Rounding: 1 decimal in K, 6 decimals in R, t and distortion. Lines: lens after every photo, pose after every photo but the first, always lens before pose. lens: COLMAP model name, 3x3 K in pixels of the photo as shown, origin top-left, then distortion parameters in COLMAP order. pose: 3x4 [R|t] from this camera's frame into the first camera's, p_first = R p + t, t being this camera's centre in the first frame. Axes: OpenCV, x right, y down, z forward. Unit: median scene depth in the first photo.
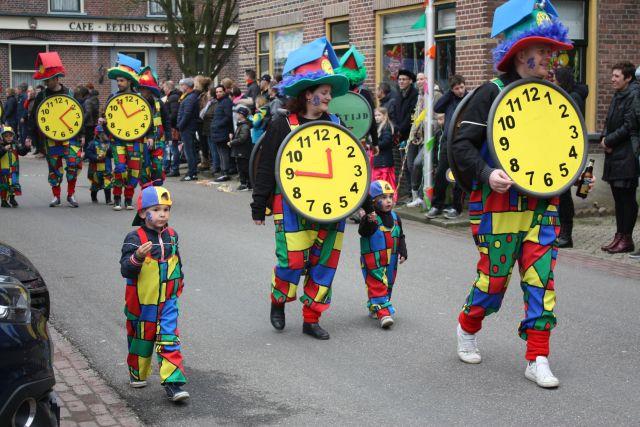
lens RADIAL K [[1121.2, 0, 316.9], [0, 1121.2, 210.7], [0, 0, 1]] dist [0.033945, 0.000000]
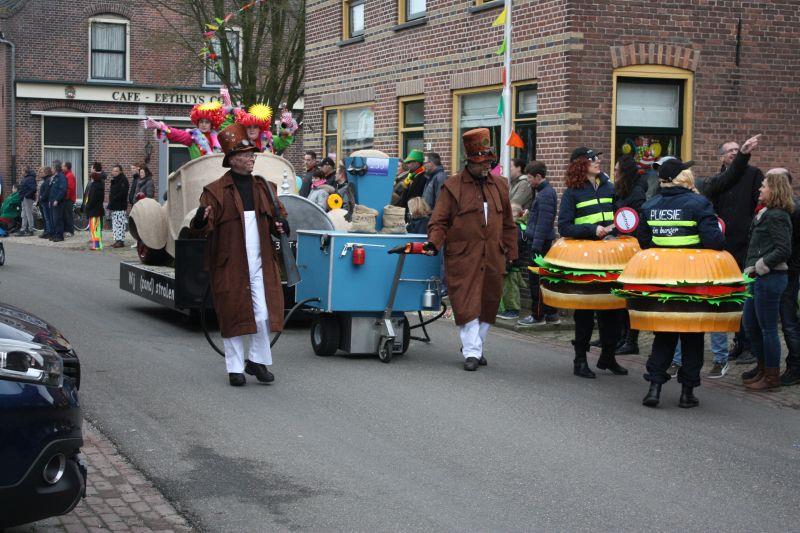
lens RADIAL K [[1436.4, 0, 406.6], [0, 1436.4, 269.5], [0, 0, 1]] dist [0.028101, 0.000000]
pose [[0.999686, 0.021346, -0.013151, 0.033725], [-0.021848, 0.998988, -0.039318, 0.010829], [0.012298, 0.039593, 0.999140, -0.140604]]
